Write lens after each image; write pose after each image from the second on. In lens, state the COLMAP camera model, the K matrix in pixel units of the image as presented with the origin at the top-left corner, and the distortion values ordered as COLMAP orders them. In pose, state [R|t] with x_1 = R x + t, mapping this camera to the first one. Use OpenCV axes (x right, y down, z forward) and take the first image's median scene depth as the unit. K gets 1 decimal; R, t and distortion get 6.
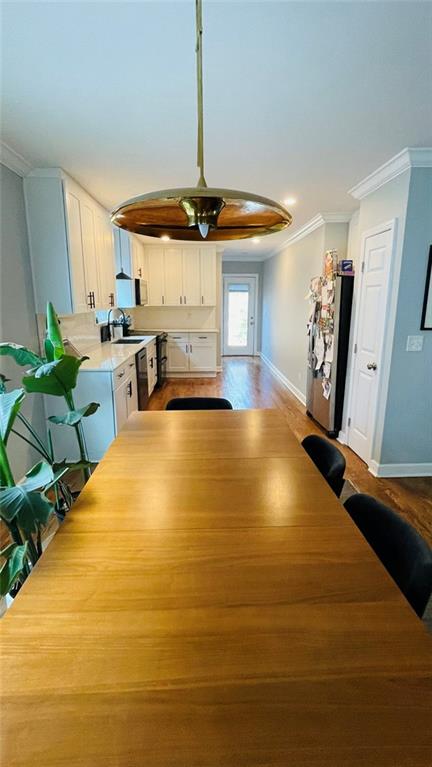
lens RADIAL K [[355.9, 0, 216.1], [0, 355.9, 383.0], [0, 0, 1]] dist [-0.000775, 0.000424]
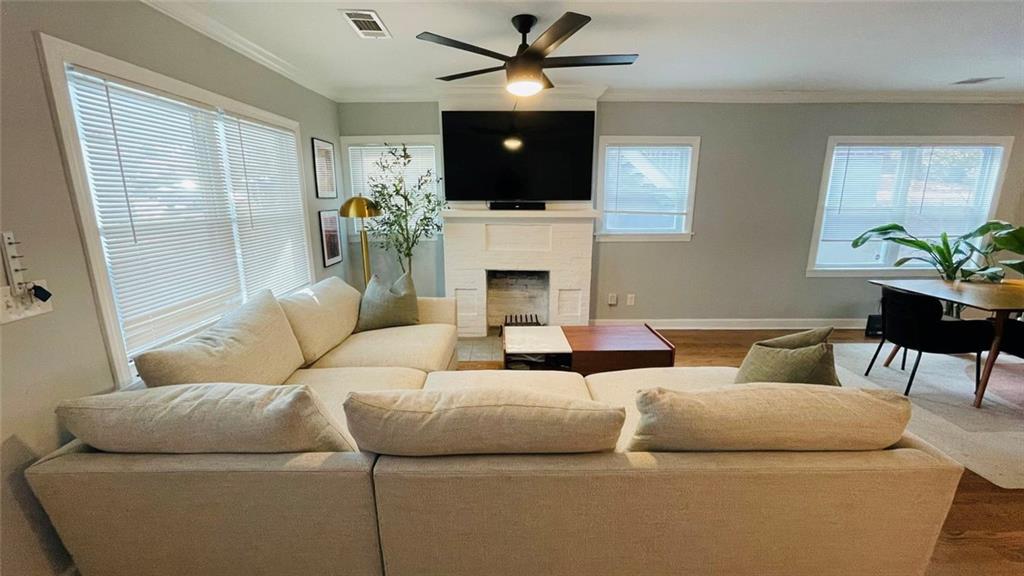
lens RADIAL K [[419.6, 0, 509.3], [0, 419.6, 286.5], [0, 0, 1]] dist [-0.000068, -0.001149]
pose [[-0.024698, 0.211445, -0.977078, 0.506051], [-0.225274, 0.951060, 0.211509, 0.098390], [0.973982, 0.225334, 0.024144, -0.435463]]
